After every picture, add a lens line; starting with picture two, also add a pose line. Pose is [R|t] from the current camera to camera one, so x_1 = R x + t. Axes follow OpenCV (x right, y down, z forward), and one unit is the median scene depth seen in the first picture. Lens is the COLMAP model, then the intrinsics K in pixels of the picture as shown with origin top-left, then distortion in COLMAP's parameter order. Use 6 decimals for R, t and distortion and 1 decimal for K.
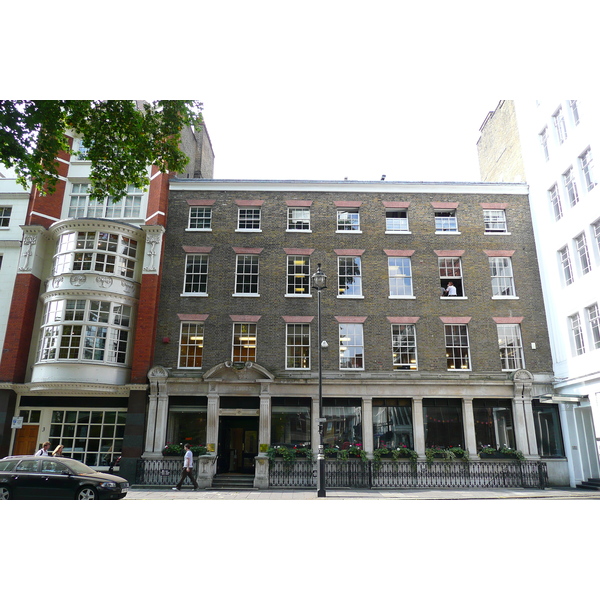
lens RADIAL K [[472.5, 0, 300.0], [0, 472.5, 300.0], [0, 0, 1]] dist [-0.010291, 0.001147]
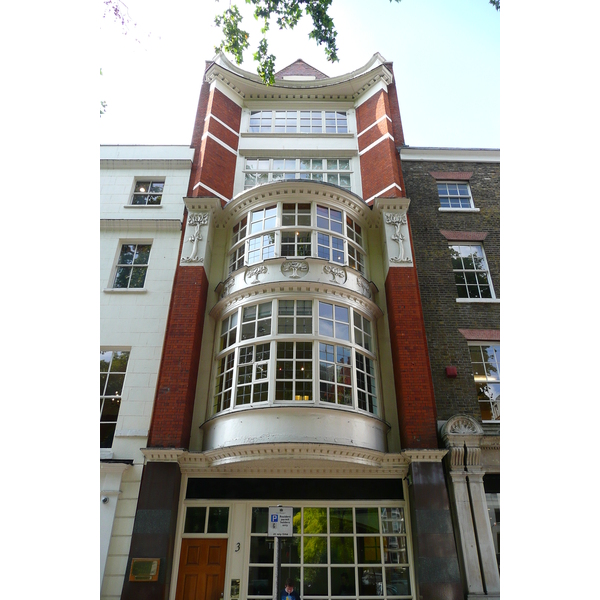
lens RADIAL K [[472.5, 0, 300.0], [0, 472.5, 300.0], [0, 0, 1]] dist [-0.010291, 0.001147]
pose [[0.999691, 0.004474, 0.024453, -0.479813], [0.001818, 0.967880, -0.251404, 0.143557], [-0.024792, 0.251371, 0.967573, 0.439226]]
